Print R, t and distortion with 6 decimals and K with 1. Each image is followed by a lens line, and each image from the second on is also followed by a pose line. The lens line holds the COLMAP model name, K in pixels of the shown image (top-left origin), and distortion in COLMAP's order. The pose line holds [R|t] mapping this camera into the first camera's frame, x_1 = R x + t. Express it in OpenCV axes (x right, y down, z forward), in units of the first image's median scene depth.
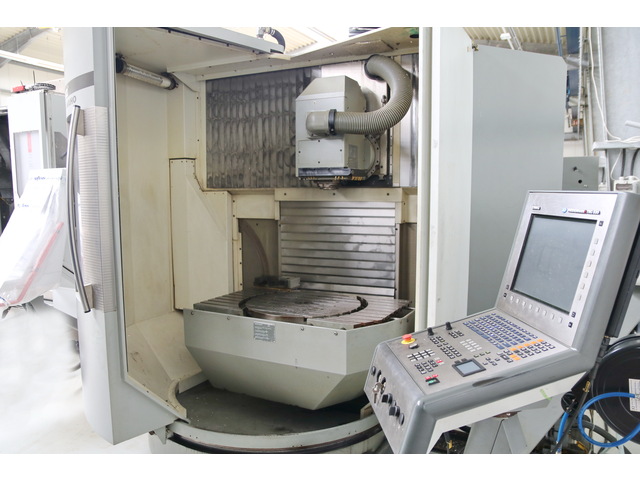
lens RADIAL K [[499.4, 0, 317.8], [0, 499.4, 254.3], [0, 0, 1]] dist [-0.126046, 0.103415]
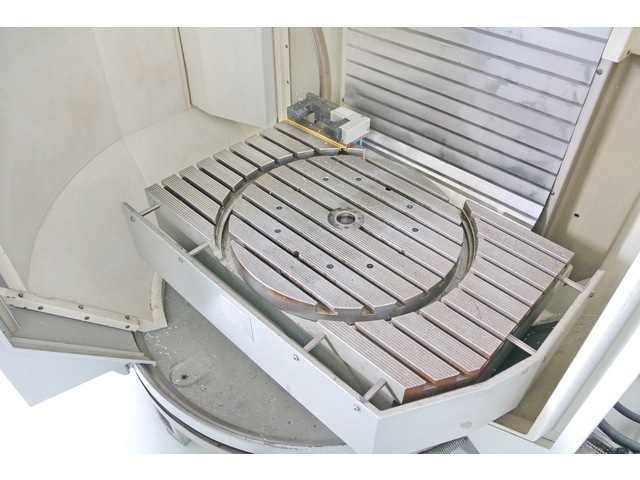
lens RADIAL K [[493.8, 0, 318.2], [0, 493.8, 249.9], [0, 0, 1]] dist [-0.122845, 0.088214]
pose [[0.958184, 0.200692, -0.203973, 0.042577], [-0.039959, 0.799674, 0.599103, -0.142534], [0.283348, -0.565900, 0.774255, 0.504242]]
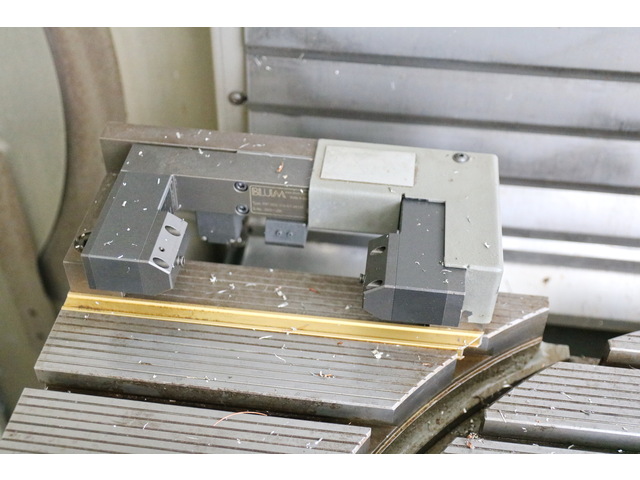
lens RADIAL K [[830.7, 0, 320.0], [0, 830.7, 240.0], [0, 0, 1]] dist [-0.016606, -0.021706]
pose [[0.940049, -0.225349, 0.255979, -0.120831], [0.029623, 0.801705, 0.596986, -0.047400], [-0.339750, -0.553613, 0.760318, 0.844667]]
